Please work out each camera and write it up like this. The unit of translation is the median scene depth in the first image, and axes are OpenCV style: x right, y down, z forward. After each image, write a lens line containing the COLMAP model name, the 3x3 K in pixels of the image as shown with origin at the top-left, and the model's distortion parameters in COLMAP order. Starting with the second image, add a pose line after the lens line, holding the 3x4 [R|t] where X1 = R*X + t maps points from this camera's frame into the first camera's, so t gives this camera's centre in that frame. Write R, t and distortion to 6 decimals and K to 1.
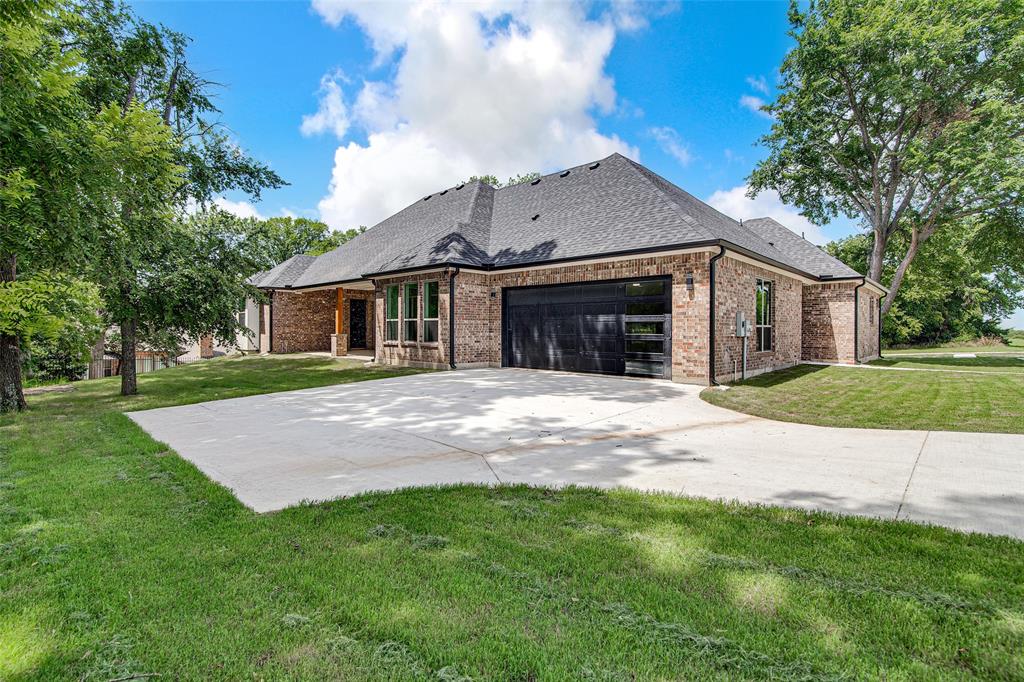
lens RADIAL K [[488.1, 0, 514.3], [0, 488.1, 333.2], [0, 0, 1]] dist [-0.018928, -0.000414]
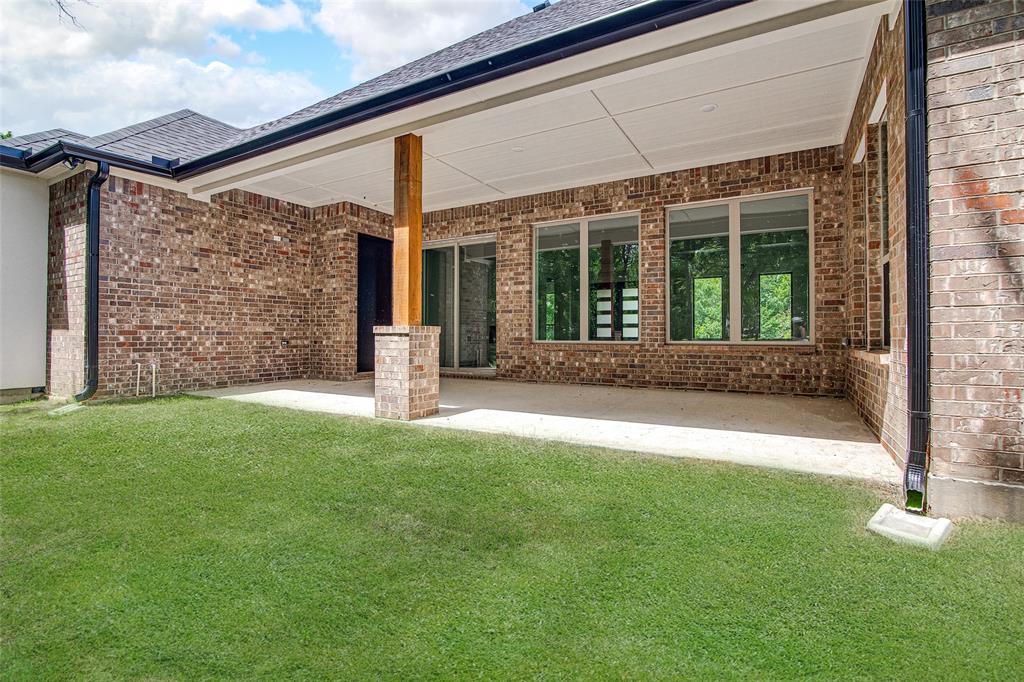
lens RADIAL K [[488.1, 0, 509.0], [0, 488.1, 335.4], [0, 0, 1]] dist [-0.018928, -0.000414]
pose [[0.973340, -0.000238, 0.229367, -0.333111], [0.002802, 0.999937, -0.010853, 0.008595], [-0.229350, 0.011206, 0.973279, 0.678996]]
